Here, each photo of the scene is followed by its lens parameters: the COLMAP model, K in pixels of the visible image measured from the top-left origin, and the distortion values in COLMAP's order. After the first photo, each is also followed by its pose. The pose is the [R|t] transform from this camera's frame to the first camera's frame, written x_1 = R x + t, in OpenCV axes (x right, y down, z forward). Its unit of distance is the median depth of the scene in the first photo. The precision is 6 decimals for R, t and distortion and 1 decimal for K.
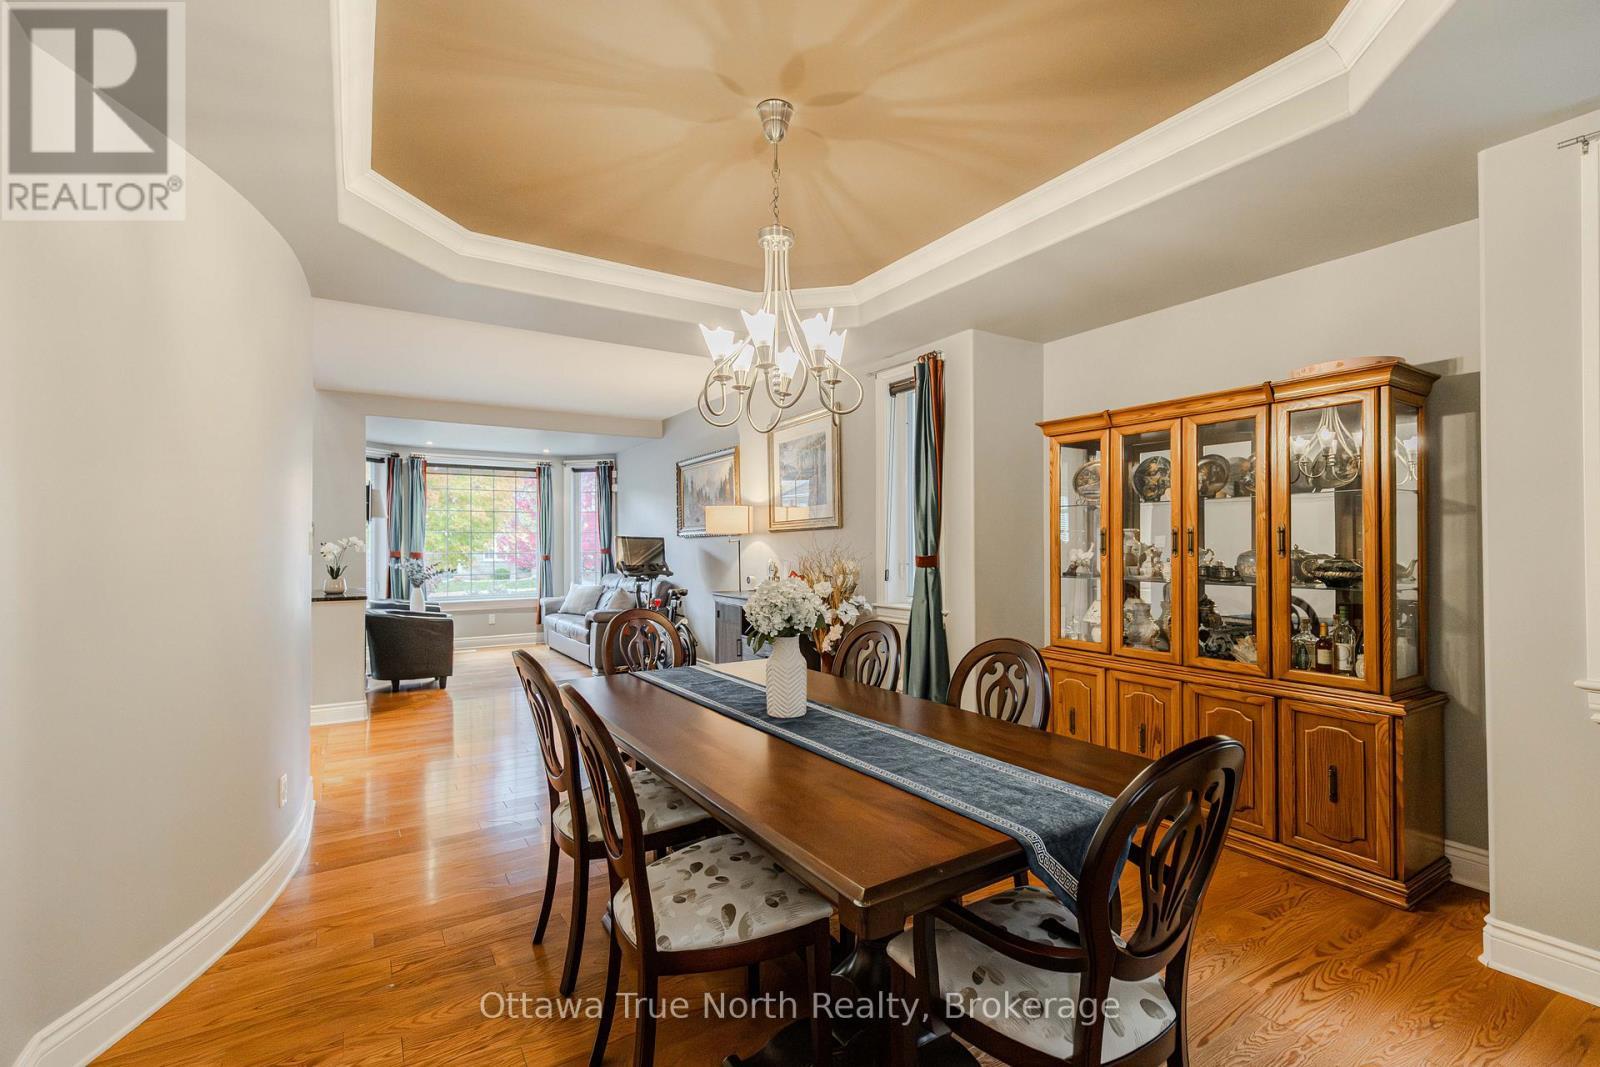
lens RADIAL K [[707.8, 0, 811.4], [0, 707.8, 549.2], [0, 0, 1]] dist [0.014614, -0.005283]
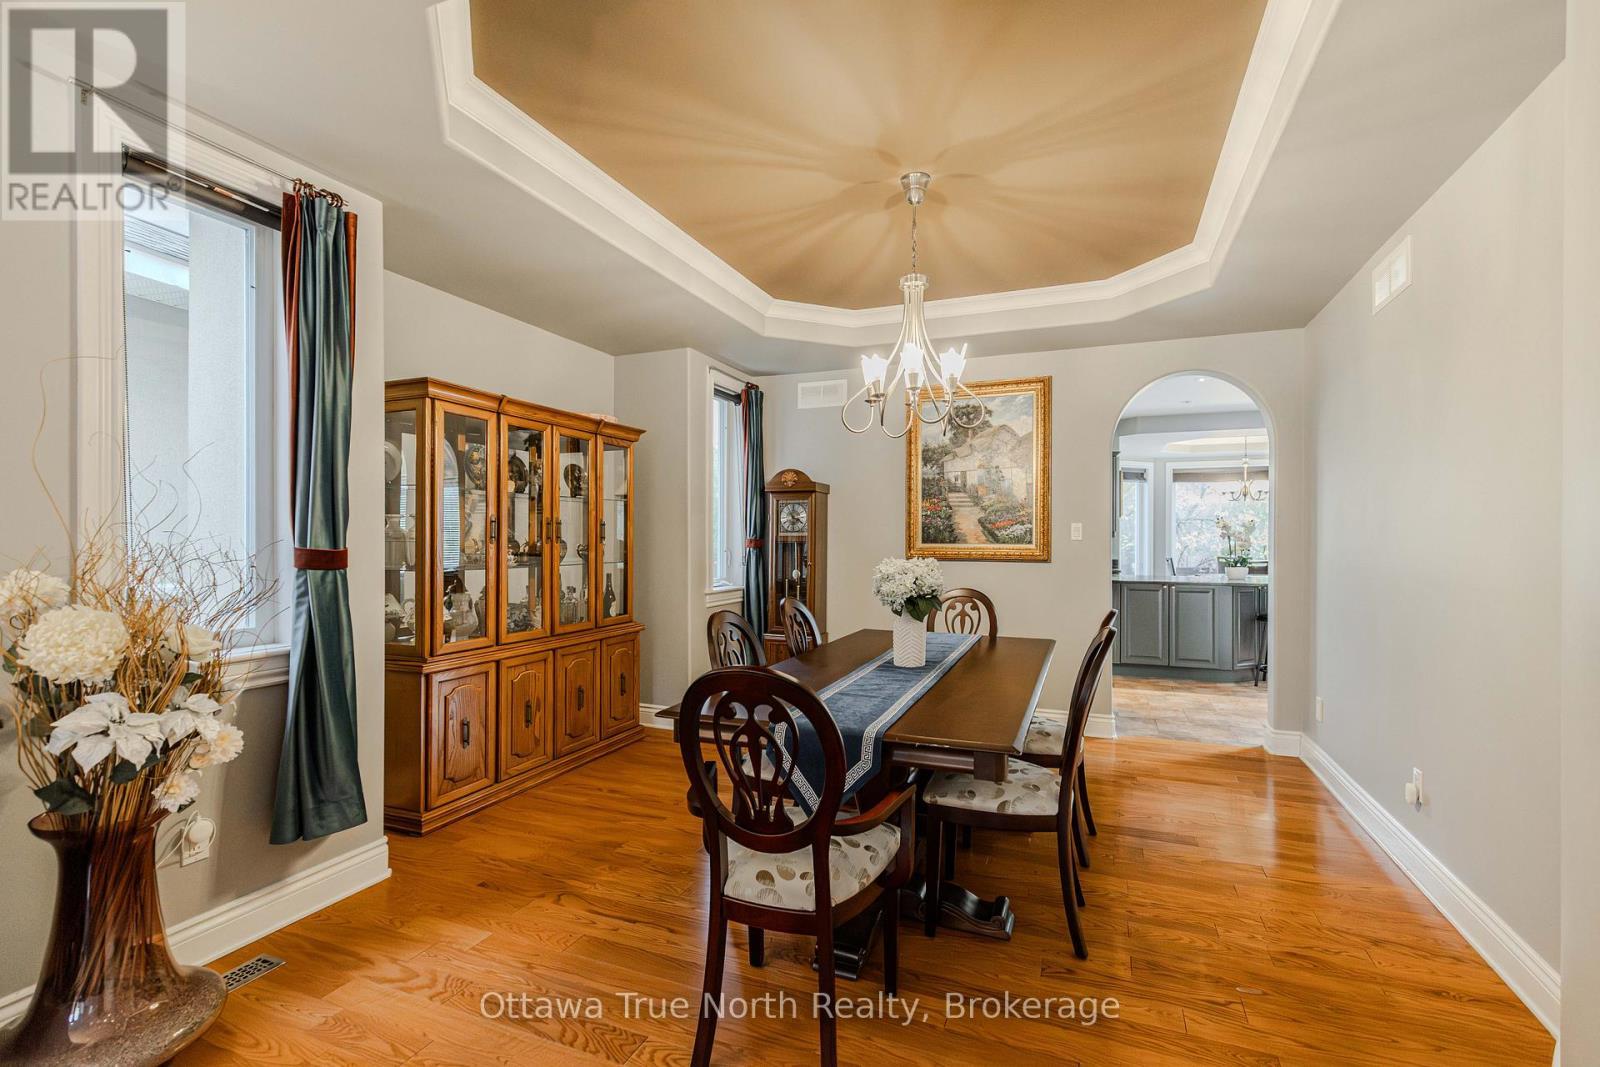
lens RADIAL K [[707.8, 0, 811.4], [0, 707.8, 549.2], [0, 0, 1]] dist [0.014614, -0.005283]
pose [[-0.577313, -0.004203, 0.816512, -0.943375], [0.004818, 0.999952, 0.008555, 0.015850], [-0.816509, 0.008873, -0.577265, 1.835358]]
